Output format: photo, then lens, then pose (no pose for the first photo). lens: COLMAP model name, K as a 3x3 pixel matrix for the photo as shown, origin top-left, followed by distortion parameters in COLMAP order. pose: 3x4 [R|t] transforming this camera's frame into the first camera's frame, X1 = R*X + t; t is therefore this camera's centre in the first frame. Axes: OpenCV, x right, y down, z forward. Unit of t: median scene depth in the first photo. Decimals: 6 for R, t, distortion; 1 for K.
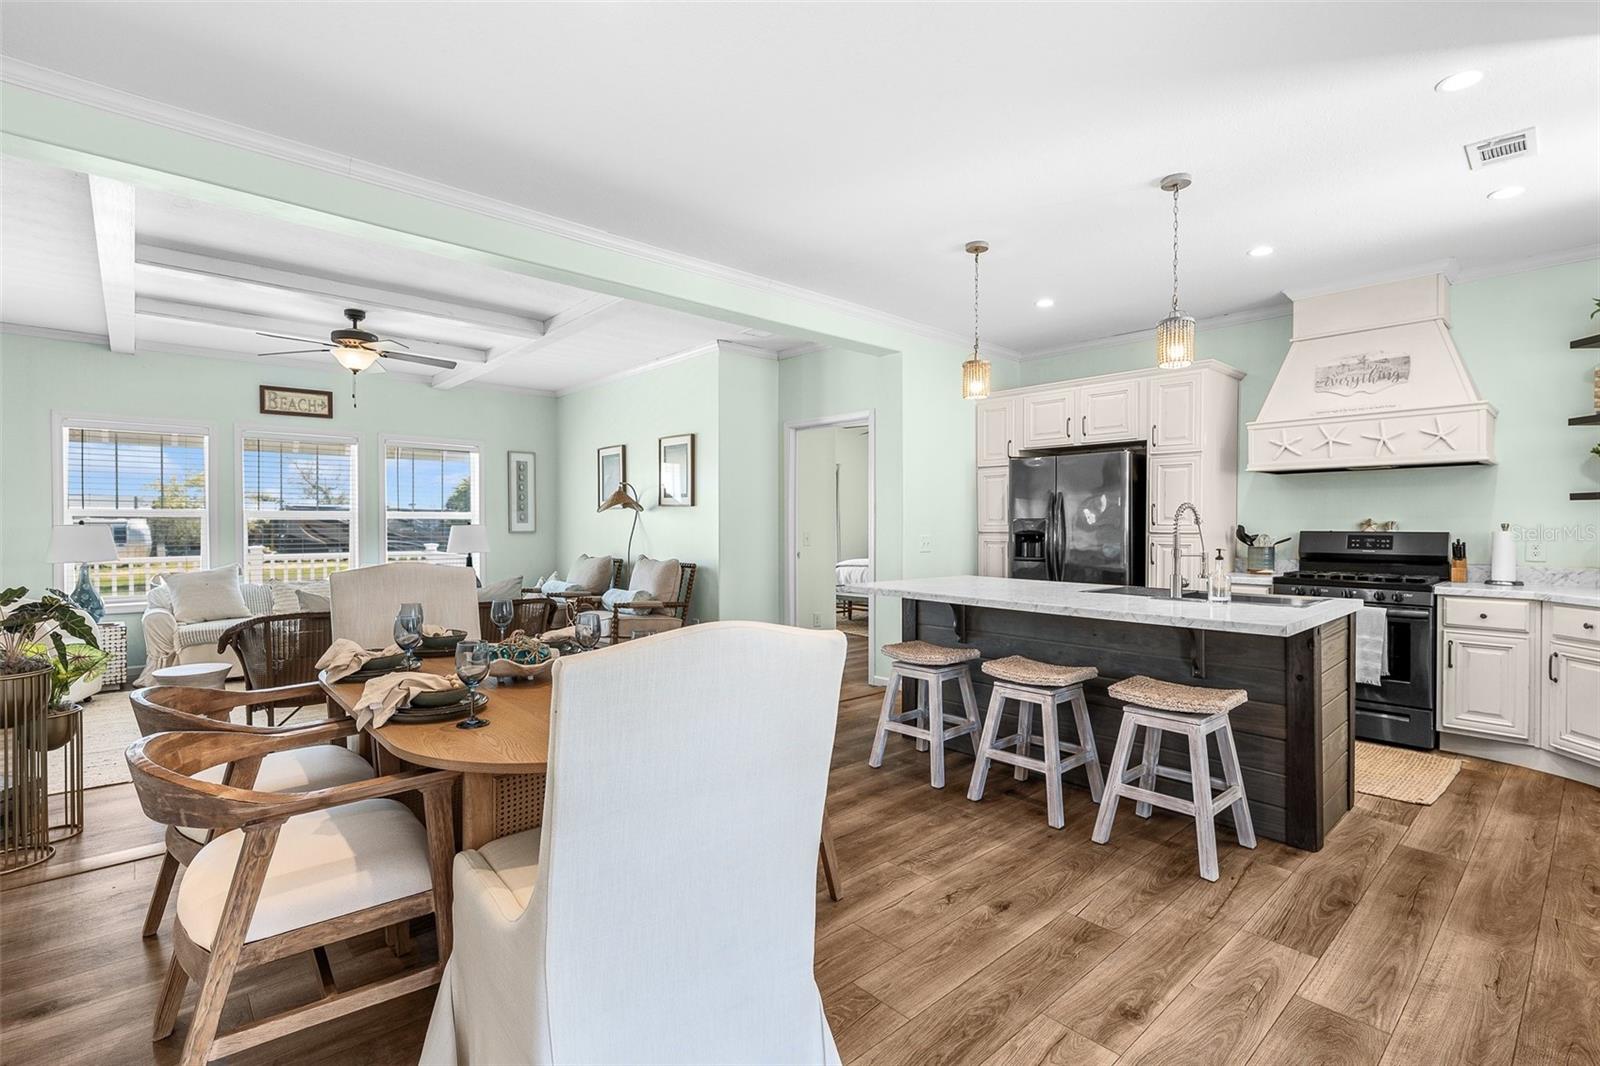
lens RADIAL K [[732.0, 0, 798.4], [0, 732.0, 531.9], [0, 0, 1]] dist [-0.001530, -0.001223]
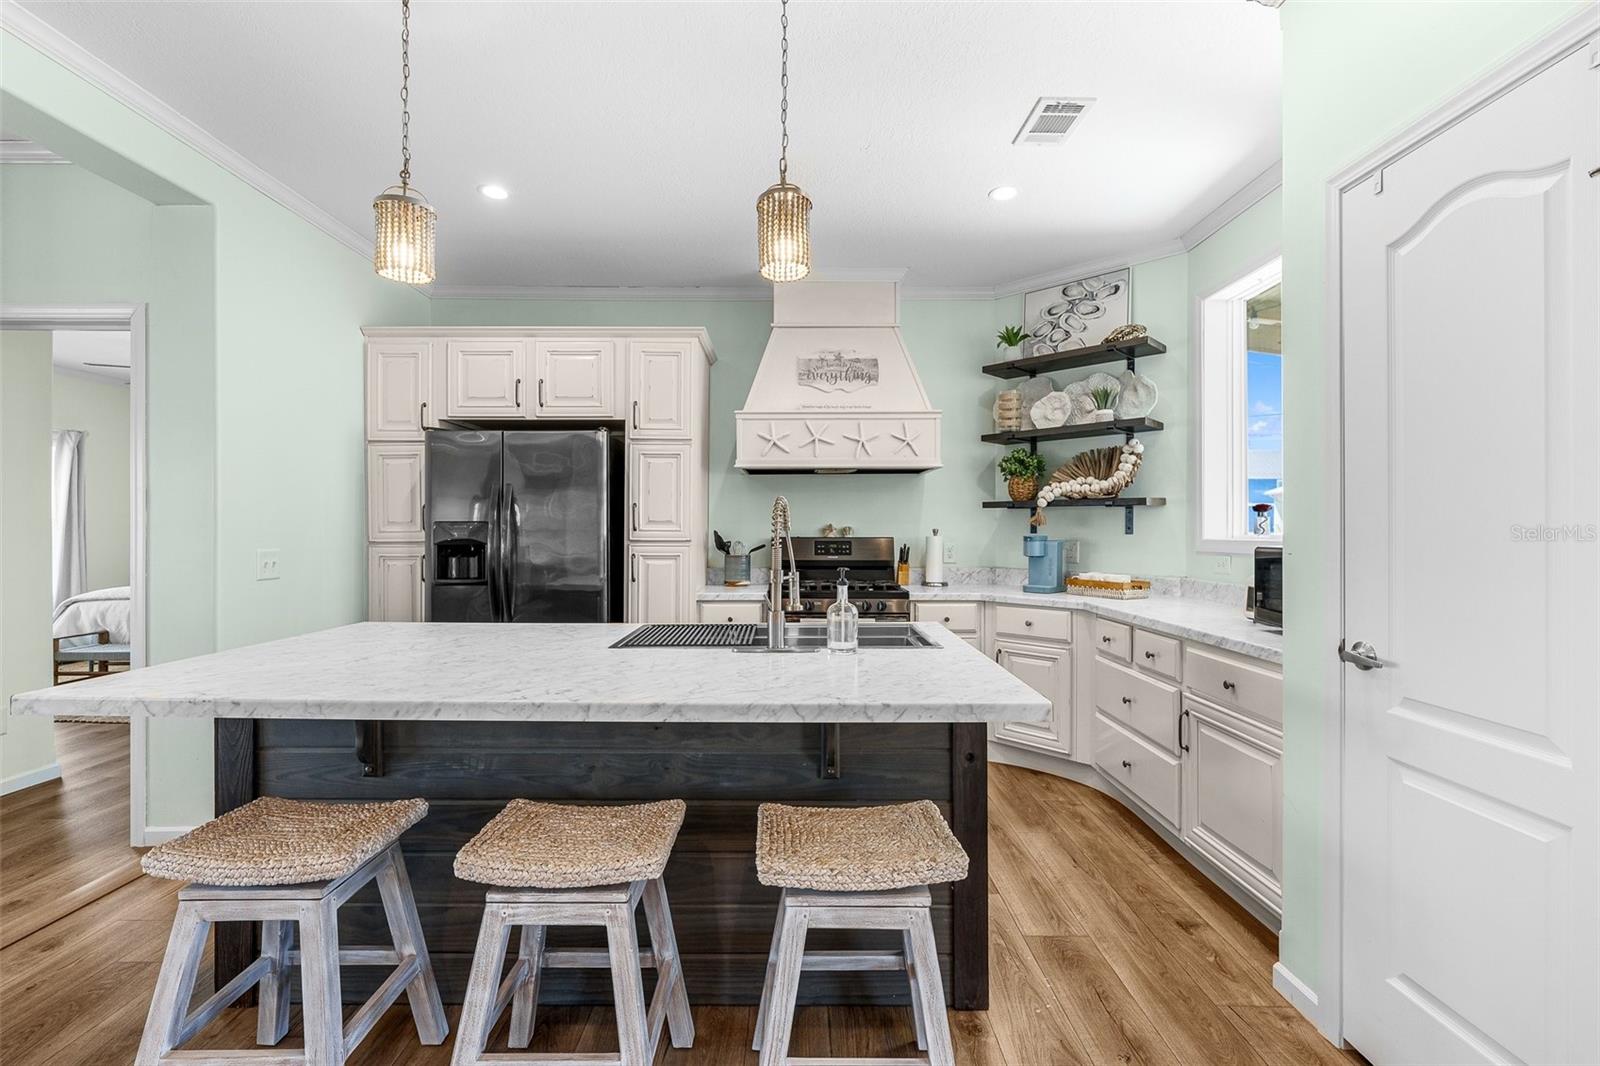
lens RADIAL K [[697.1, 0, 791.6], [0, 697.1, 528.6], [0, 0, 1]] dist [-0.001019, -0.000618]
pose [[0.675517, 0.000665, 0.737344, 0.060748], [0.008435, 0.999927, -0.008629, -0.004311], [-0.737296, 0.012049, 0.675462, 0.414712]]
